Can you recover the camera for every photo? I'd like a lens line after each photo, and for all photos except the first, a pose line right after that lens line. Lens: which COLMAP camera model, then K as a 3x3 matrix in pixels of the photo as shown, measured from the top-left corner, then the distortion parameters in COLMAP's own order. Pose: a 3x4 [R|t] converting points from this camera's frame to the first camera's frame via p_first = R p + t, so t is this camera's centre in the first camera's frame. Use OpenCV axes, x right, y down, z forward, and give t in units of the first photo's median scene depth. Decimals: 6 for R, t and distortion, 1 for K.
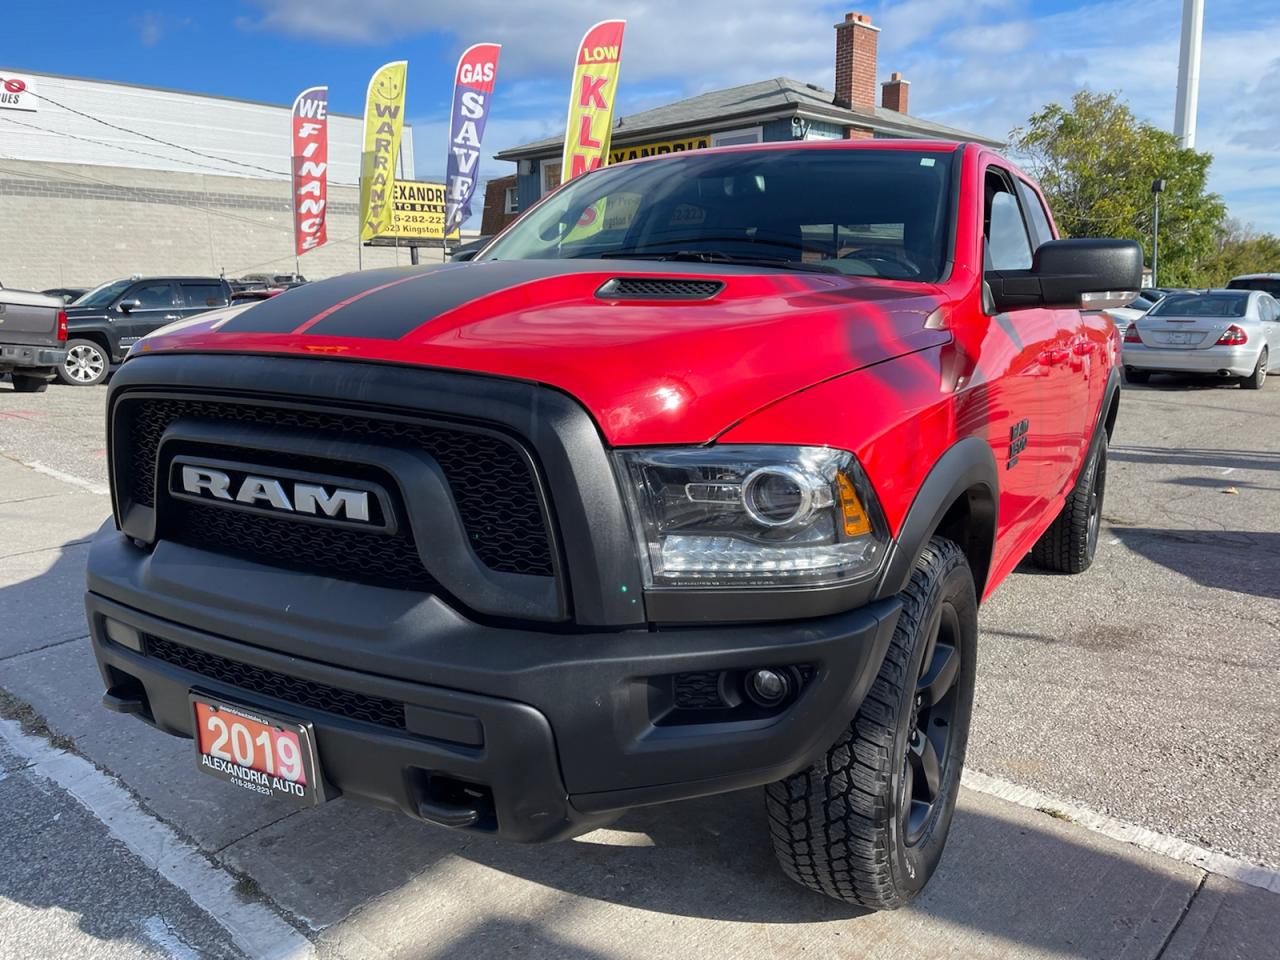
lens RADIAL K [[976.3, 0, 645.0], [0, 976.3, 481.3], [0, 0, 1]] dist [0.075508, -0.098547]
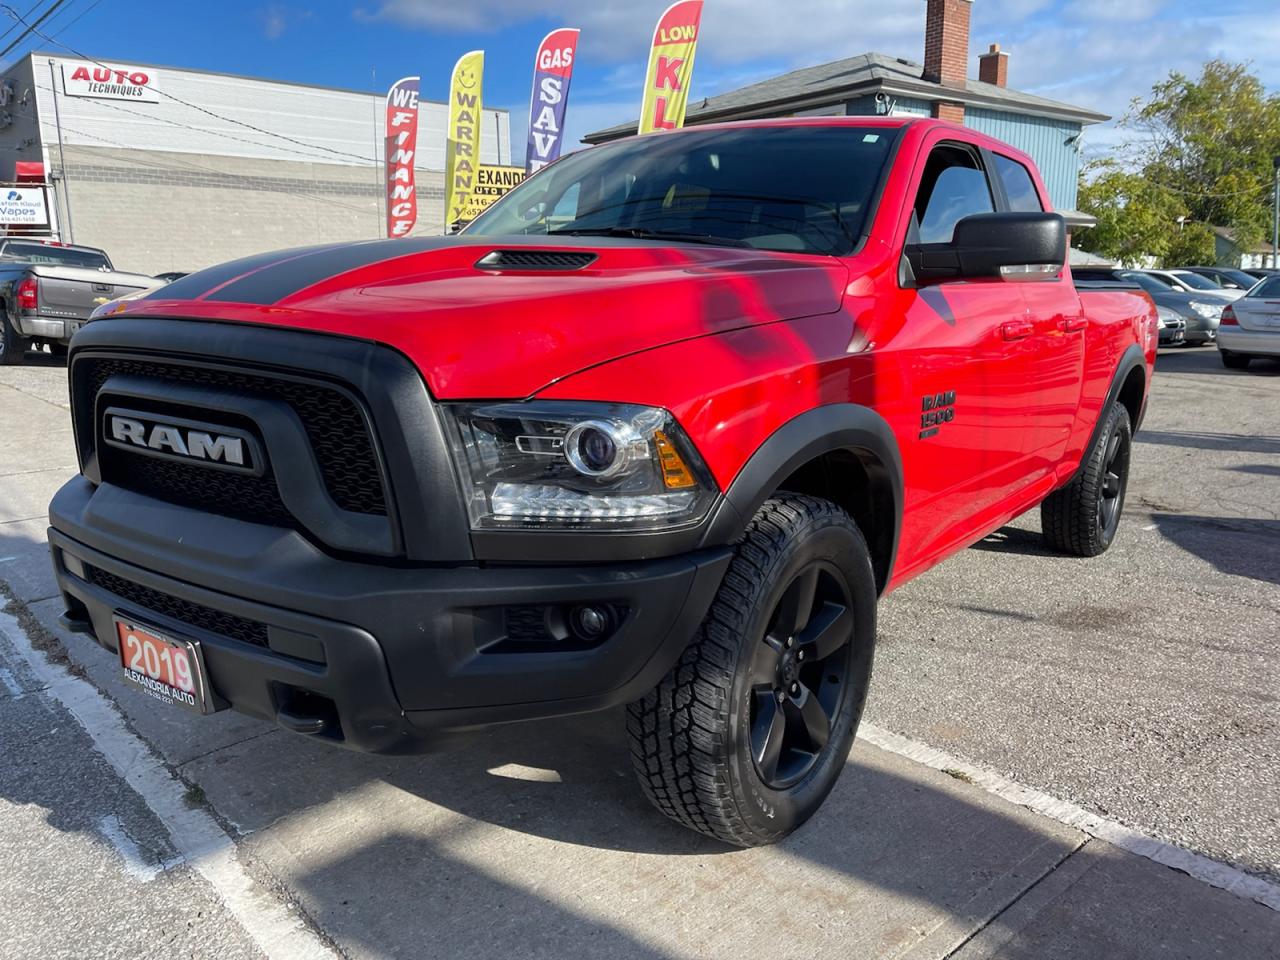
lens RADIAL K [[976.3, 0, 633.2], [0, 976.3, 478.6], [0, 0, 1]] dist [0.075508, -0.098547]
pose [[0.993438, 0.021068, -0.112411, 0.188859], [-0.019496, 0.999696, 0.015065, 0.019808], [0.112694, -0.012774, 0.993548, -0.050929]]
